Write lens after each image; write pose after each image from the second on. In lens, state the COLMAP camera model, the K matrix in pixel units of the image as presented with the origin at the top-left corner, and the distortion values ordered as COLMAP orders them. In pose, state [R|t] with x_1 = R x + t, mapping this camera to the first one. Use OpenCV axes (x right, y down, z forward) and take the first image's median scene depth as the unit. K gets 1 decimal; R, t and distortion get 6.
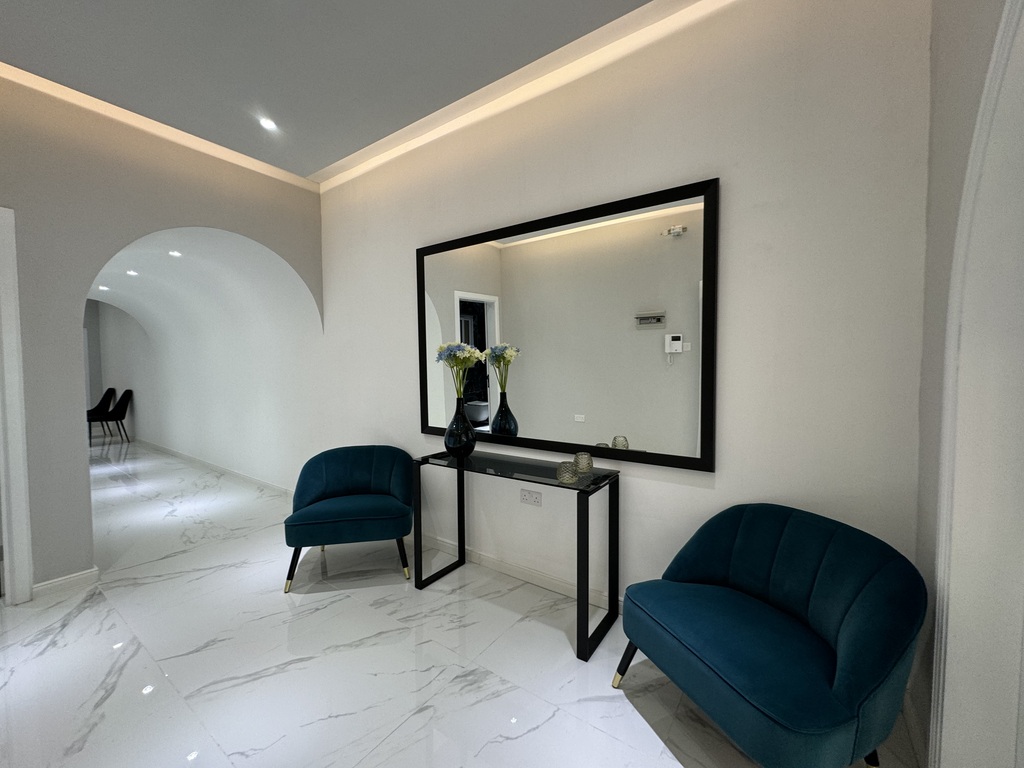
lens RADIAL K [[412.8, 0, 512.0], [0, 412.8, 384.0], [0, 0, 1]] dist [0.013850, 0.000151]
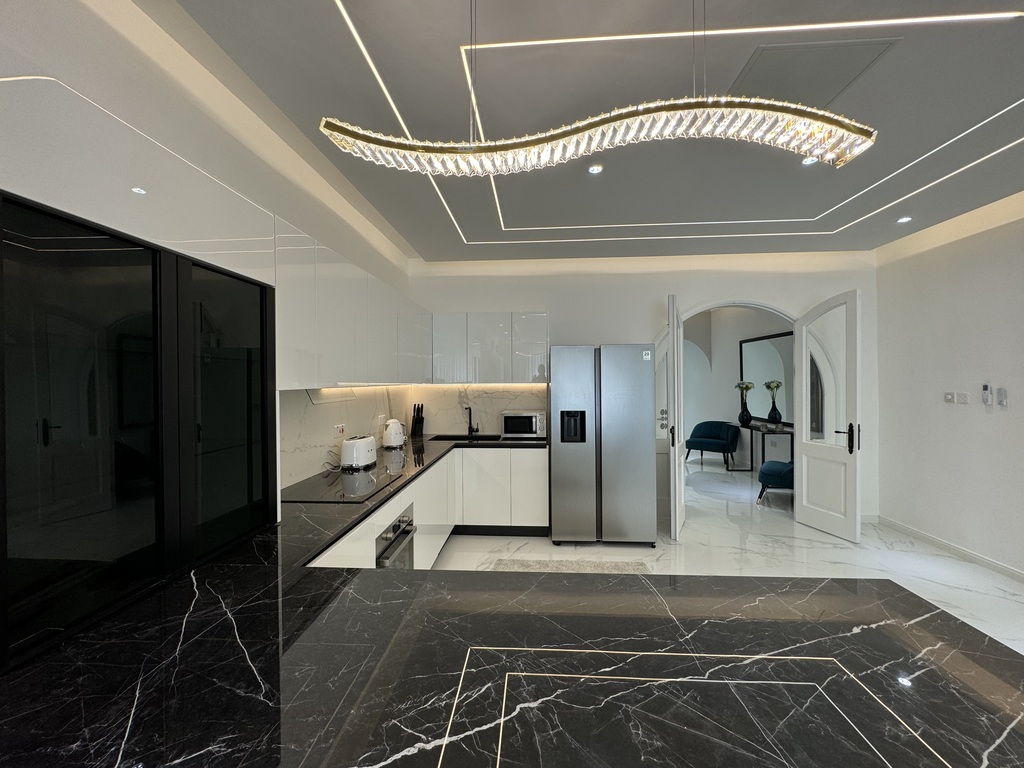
lens RADIAL K [[412.8, 0, 512.0], [0, 412.8, 384.0], [0, 0, 1]] dist [0.013850, 0.000151]
pose [[0.516359, 0.006246, -0.856350, 1.205479], [-0.022699, 0.999722, -0.006396, -0.028414], [0.856072, 0.022741, 0.516357, -1.436706]]
